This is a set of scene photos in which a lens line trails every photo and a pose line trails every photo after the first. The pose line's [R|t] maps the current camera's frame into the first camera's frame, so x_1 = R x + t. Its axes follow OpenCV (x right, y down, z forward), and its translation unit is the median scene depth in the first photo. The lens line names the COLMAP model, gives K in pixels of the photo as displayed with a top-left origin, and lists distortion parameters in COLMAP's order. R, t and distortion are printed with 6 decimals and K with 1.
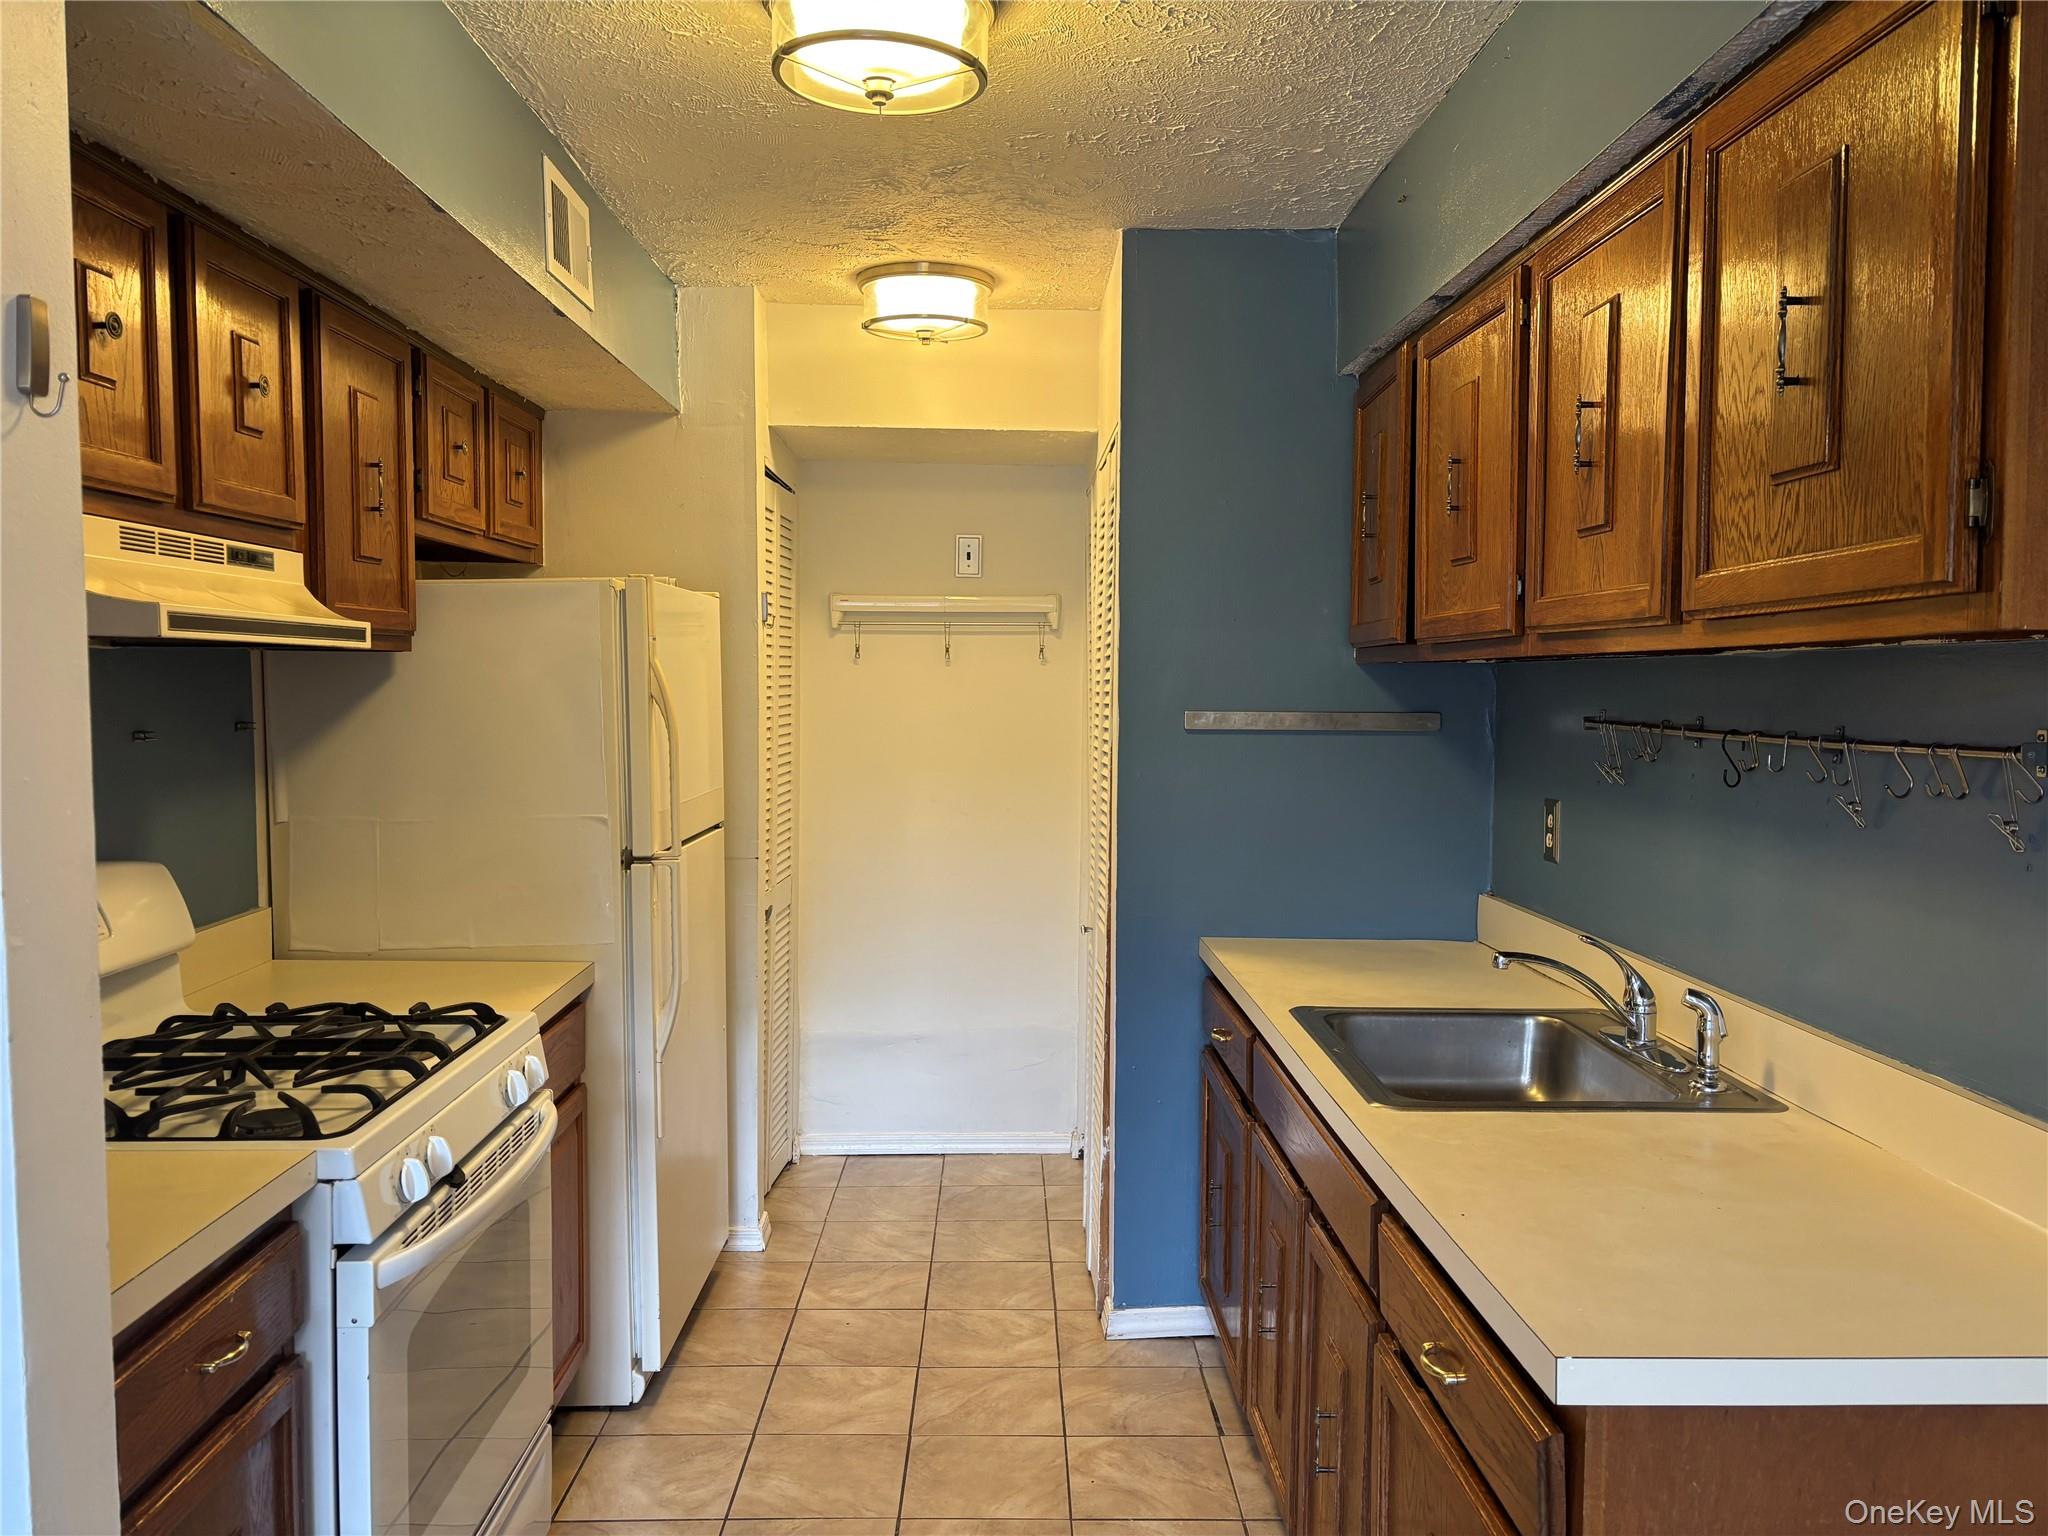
lens RADIAL K [[1550.5, 0, 1016.1], [0, 1550.5, 764.3], [0, 0, 1]] dist [0.050028, -0.049657]
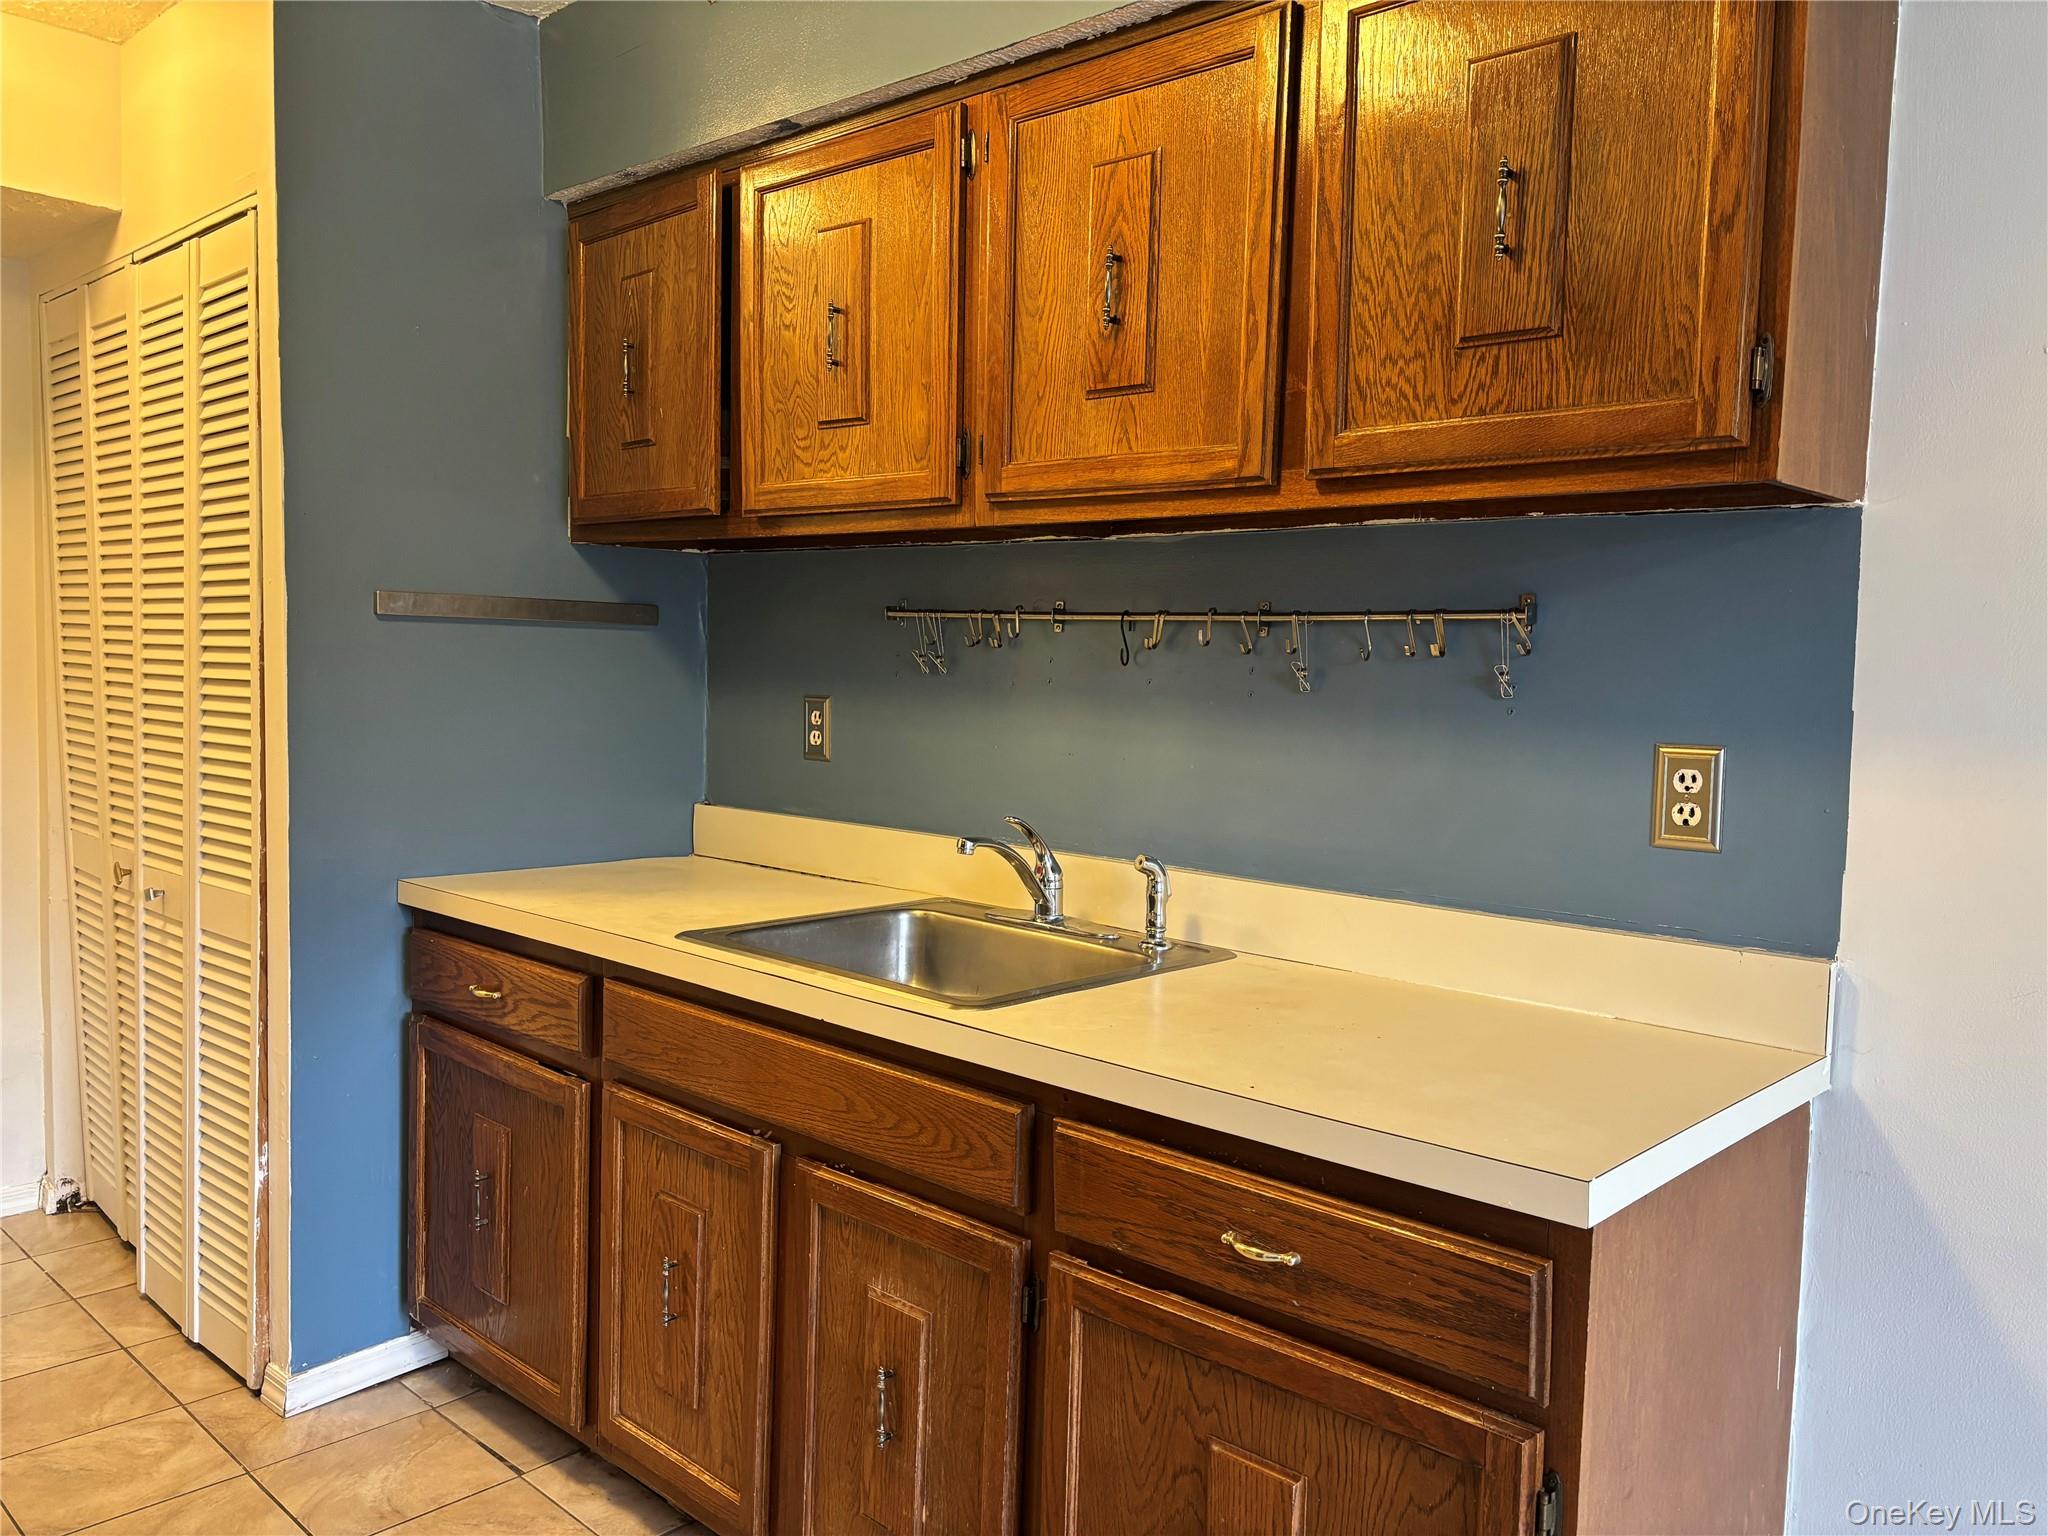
lens RADIAL K [[1550.5, 0, 1025.1], [0, 1550.5, 759.1], [0, 0, 1]] dist [0.050028, -0.049657]
pose [[0.697966, -0.033347, 0.715354, -0.279981], [0.013054, 0.999342, 0.033849, 0.034778], [-0.716012, -0.014288, 0.697942, 0.267116]]
